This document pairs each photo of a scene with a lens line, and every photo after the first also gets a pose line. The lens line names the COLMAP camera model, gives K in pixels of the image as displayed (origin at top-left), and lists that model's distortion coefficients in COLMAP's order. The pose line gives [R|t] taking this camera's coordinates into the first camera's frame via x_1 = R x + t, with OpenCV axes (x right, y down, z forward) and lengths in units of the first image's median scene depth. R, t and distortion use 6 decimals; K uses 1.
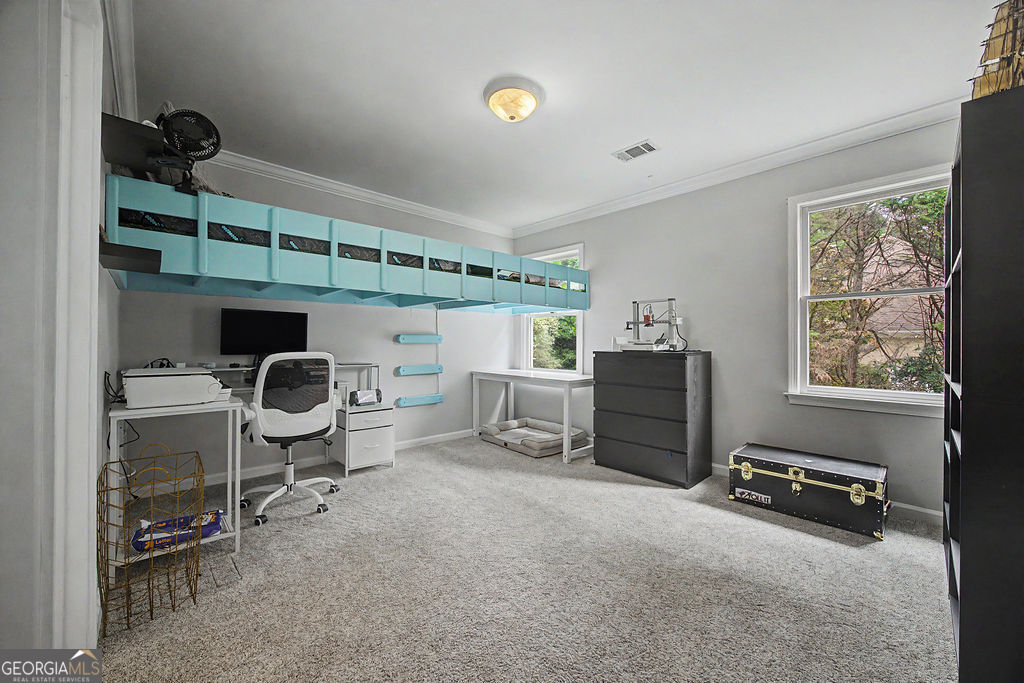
lens RADIAL K [[388.0, 0, 510.3], [0, 388.0, 338.6], [0, 0, 1]] dist [-0.000957, -0.000028]
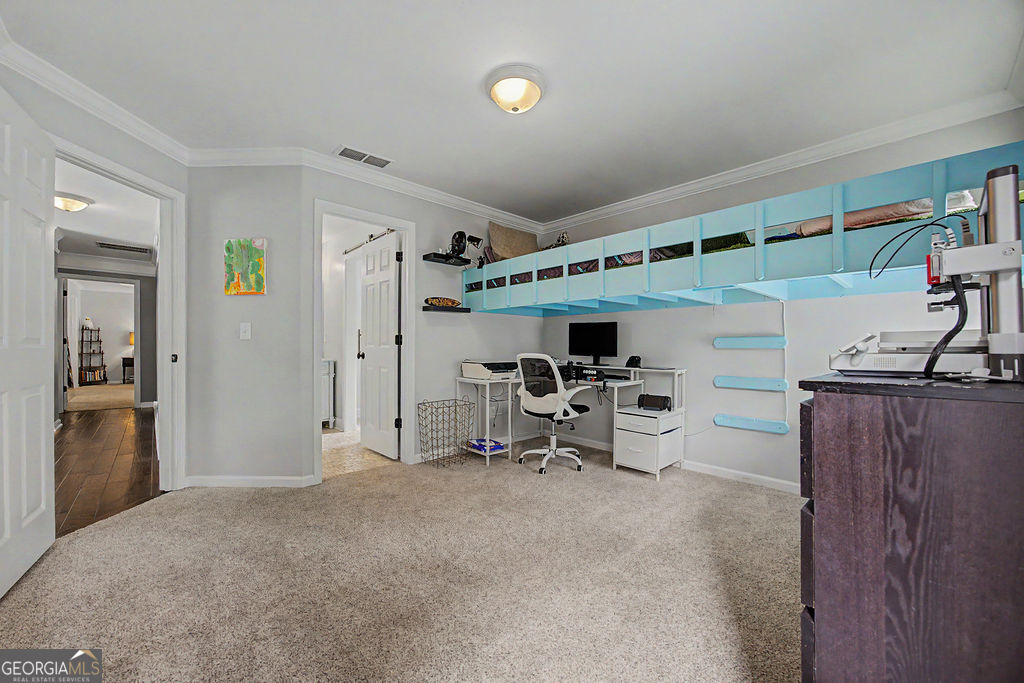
lens RADIAL K [[413.2, 0, 512.0], [0, 413.2, 341.5], [0, 0, 1]] dist [-0.000374, -0.000028]
pose [[0.016515, -0.007790, -0.999833, 0.783254], [0.013347, 0.999882, -0.007570, 0.001475], [0.999775, -0.013219, 0.016617, 0.740950]]
